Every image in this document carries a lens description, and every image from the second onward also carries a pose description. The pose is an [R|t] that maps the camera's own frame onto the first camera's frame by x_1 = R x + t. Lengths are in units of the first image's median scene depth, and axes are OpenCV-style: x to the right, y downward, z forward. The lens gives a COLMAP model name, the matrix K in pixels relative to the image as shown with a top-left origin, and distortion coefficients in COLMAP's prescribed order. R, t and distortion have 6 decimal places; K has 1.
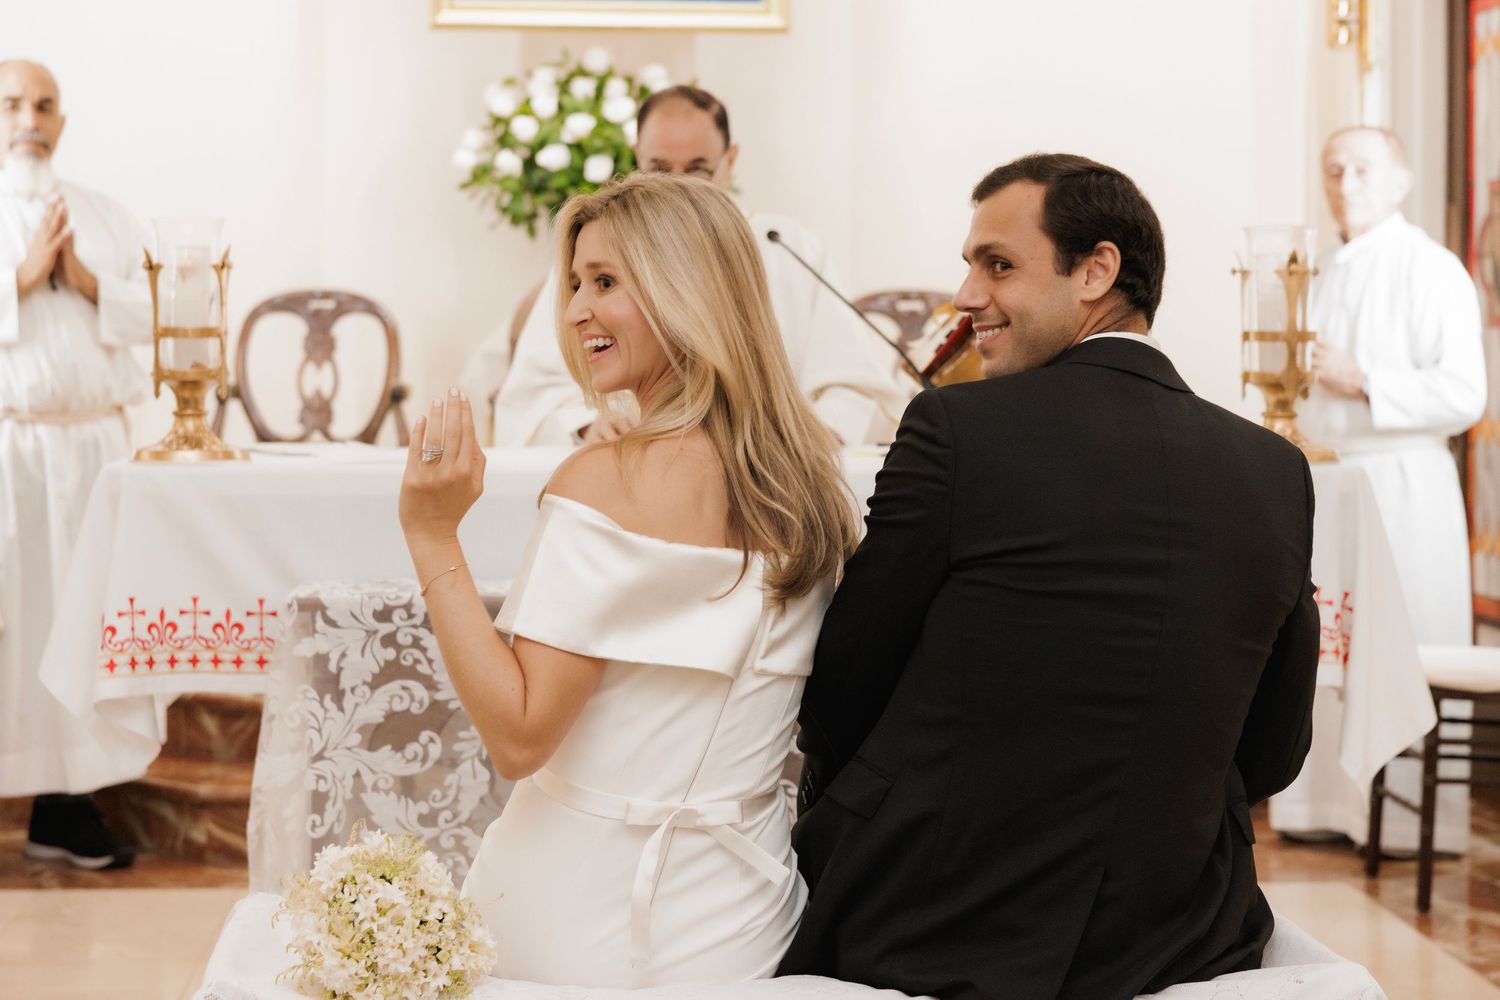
lens RADIAL K [[2859.9, 0, 814.4], [0, 2859.9, 302.2], [0, 0, 1]] dist [0.014627, 0.000000]
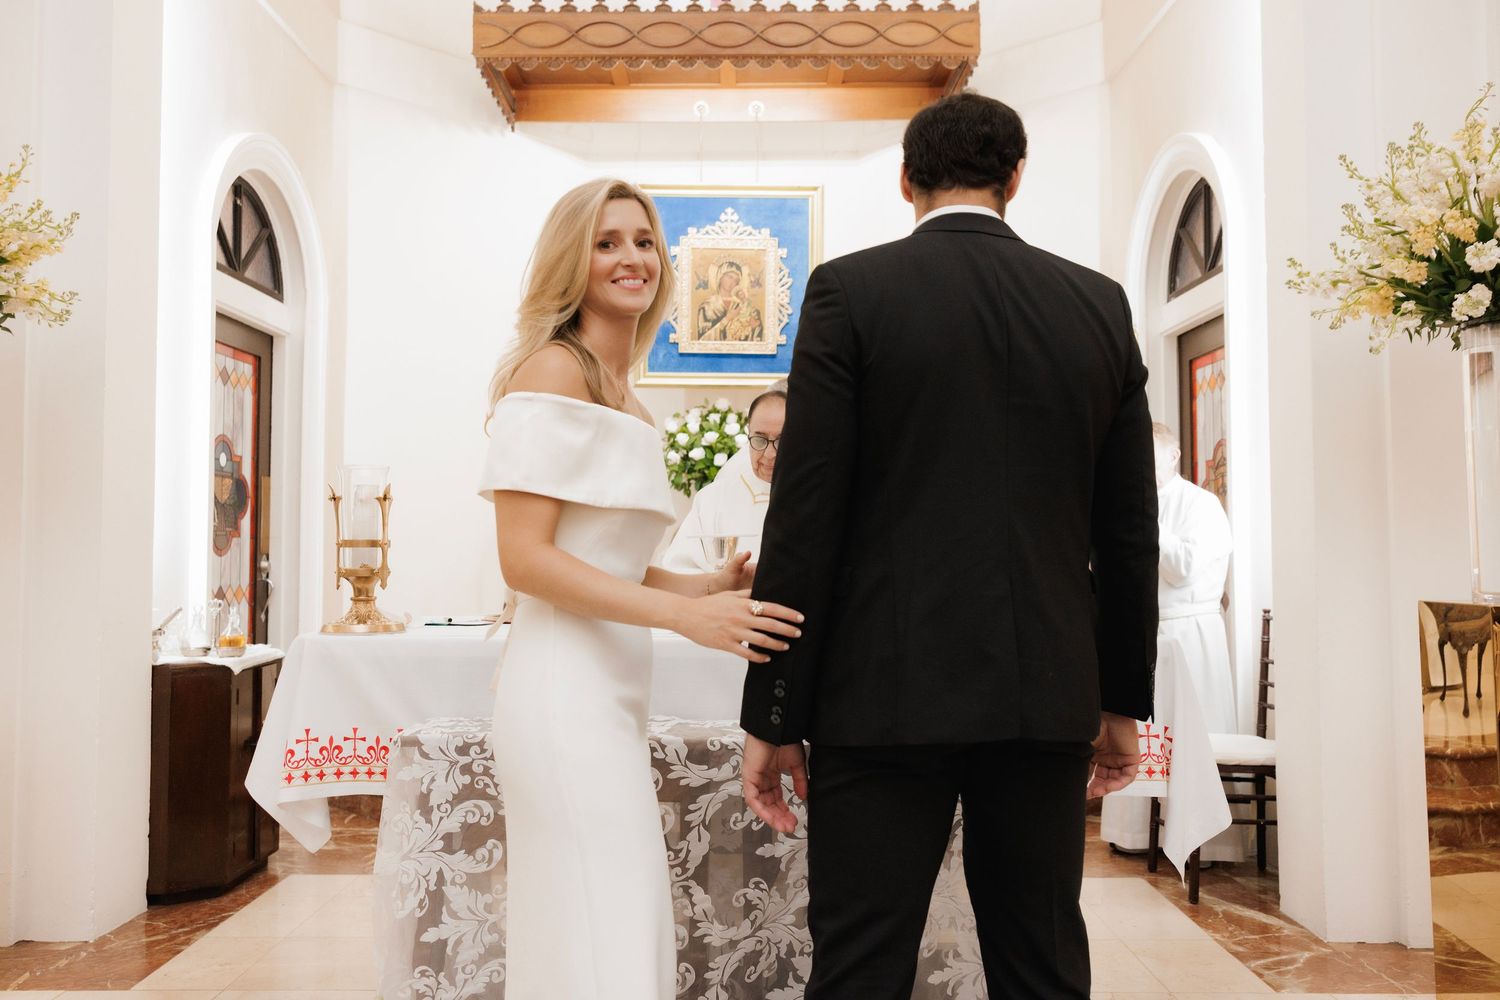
lens RADIAL K [[1166.7, 0, 779.2], [0, 1166.7, 490.9], [0, 0, 1]] dist [-0.002176, 0.014767]
pose [[0.997380, -0.002077, -0.072309, 0.037409], [-0.000611, 0.999310, -0.037140, 0.005740], [0.072337, 0.037087, 0.996691, 0.421939]]
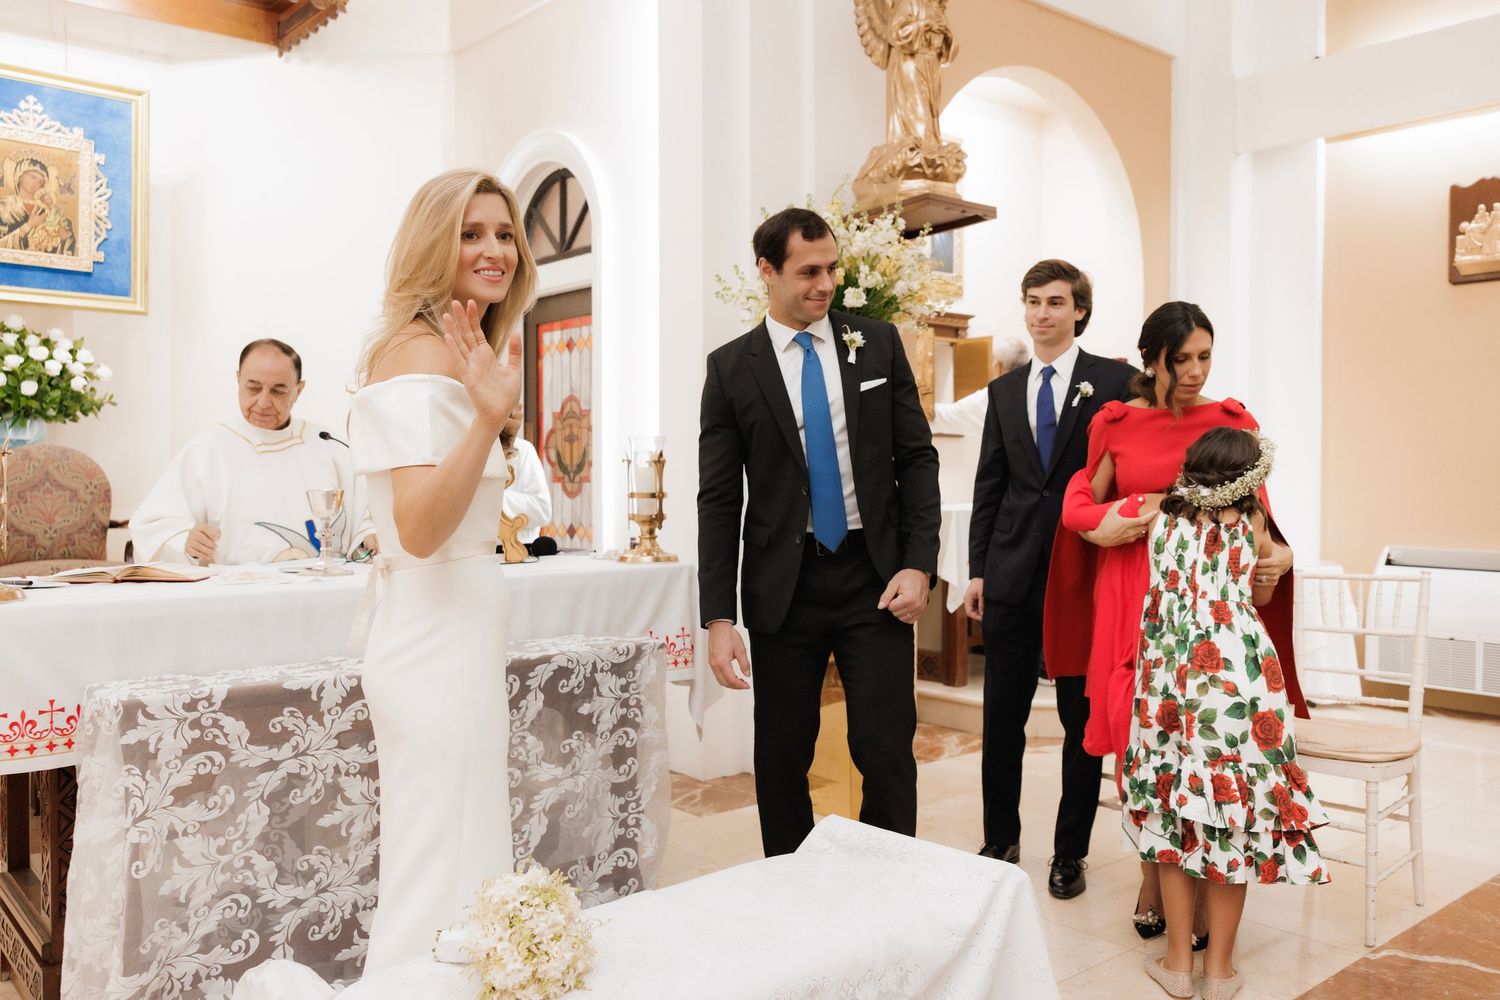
lens RADIAL K [[1166.7, 0, 740.5], [0, 1166.7, 502.6], [0, 0, 1]] dist [-0.002176, 0.014767]
pose [[0.817781, -0.013437, 0.575373, -0.239601], [-0.008256, 0.999351, 0.035074, -0.011738], [-0.575470, -0.033433, 0.817139, 0.358711]]
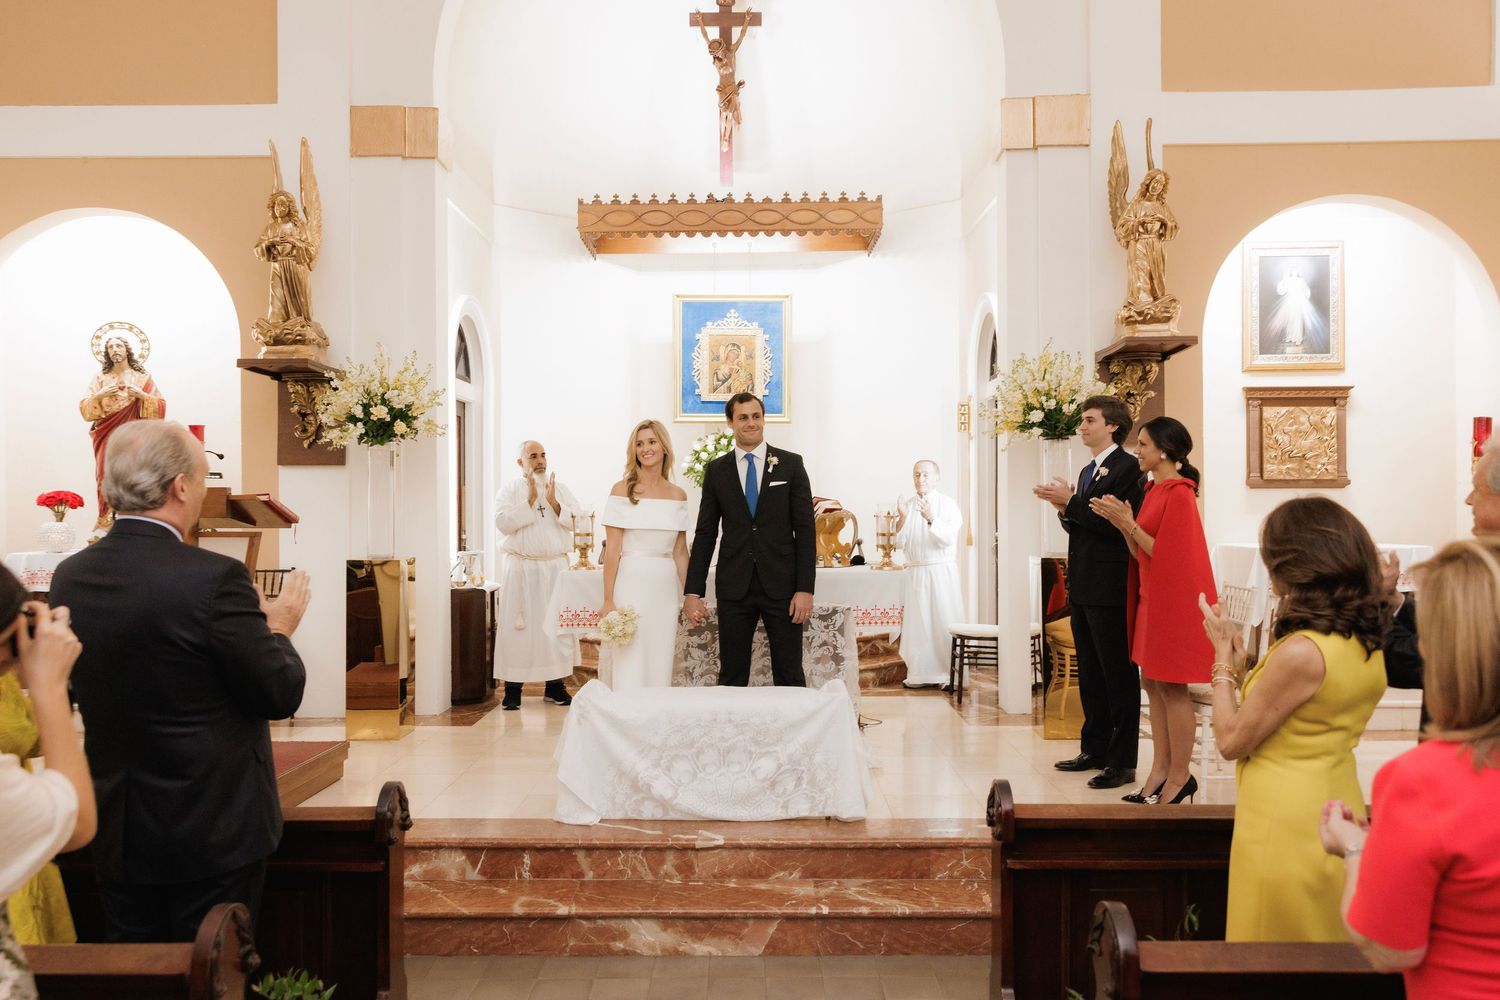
lens RADIAL K [[1166.7, 0, 787.9], [0, 1166.7, 503.2], [0, 0, 1]] dist [-0.002176, 0.014767]
pose [[0.997331, -0.001547, -0.072992, 0.150688], [0.002543, 0.999905, 0.013549, -0.049220], [0.072964, -0.013699, 0.997240, -0.462528]]
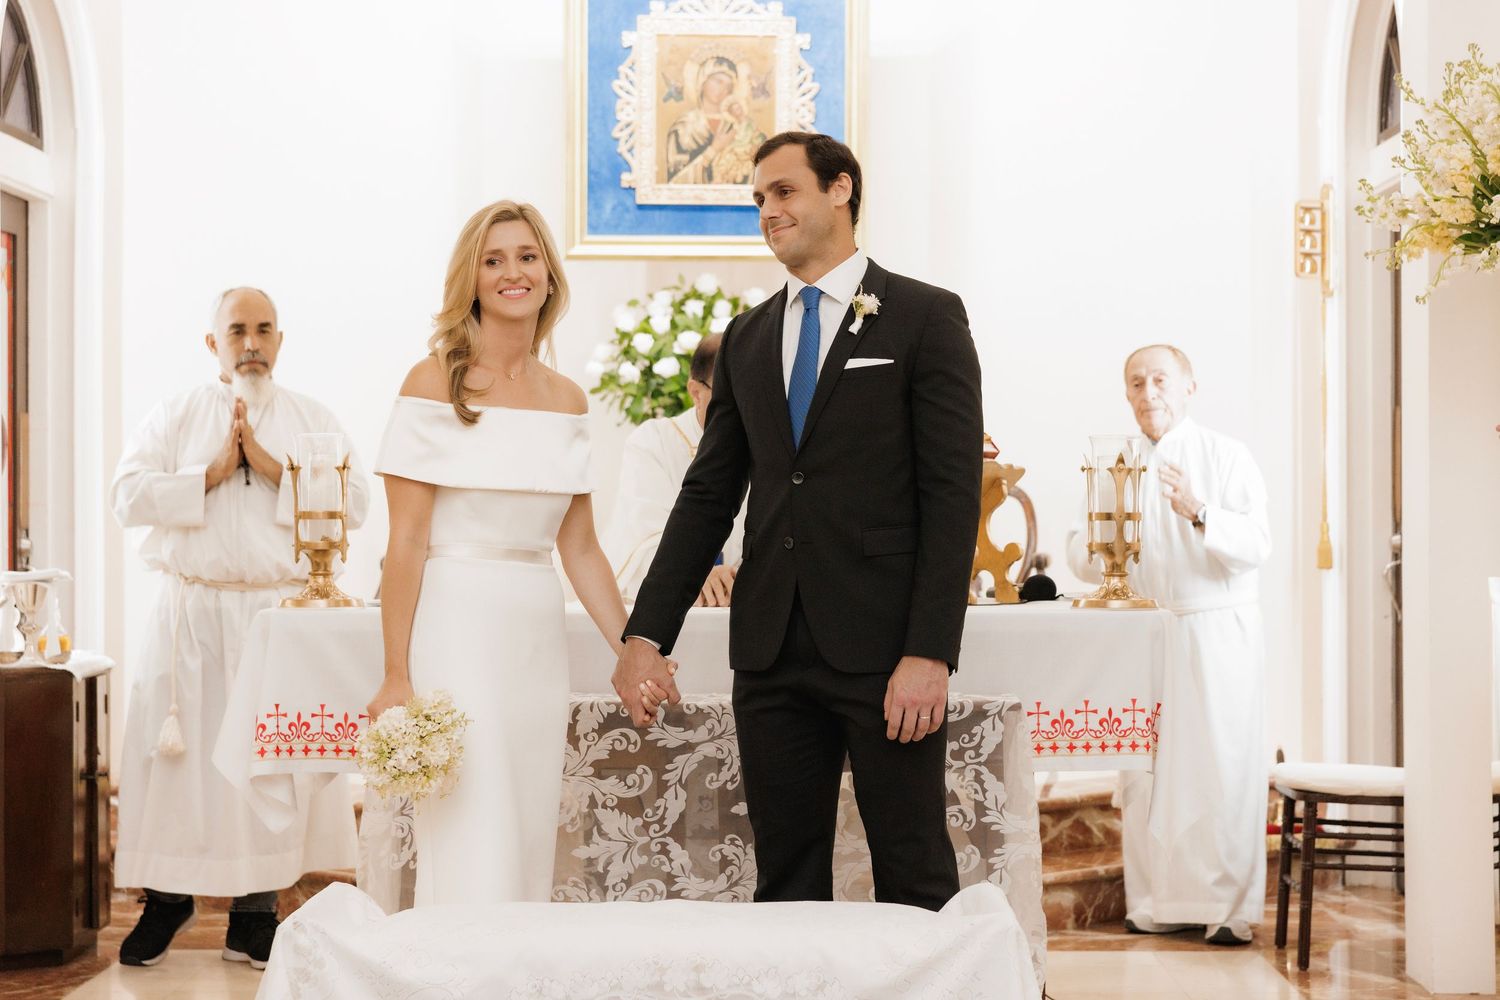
lens RADIAL K [[2859.9, 0, 844.8], [0, 2859.9, 519.0], [0, 0, 1]] dist [0.014627, 0.000000]
pose [[0.996949, 0.000256, -0.078054, 0.144766], [0.000861, 0.999898, 0.014273, -0.007125], [0.078050, -0.014296, 0.996847, -0.366063]]
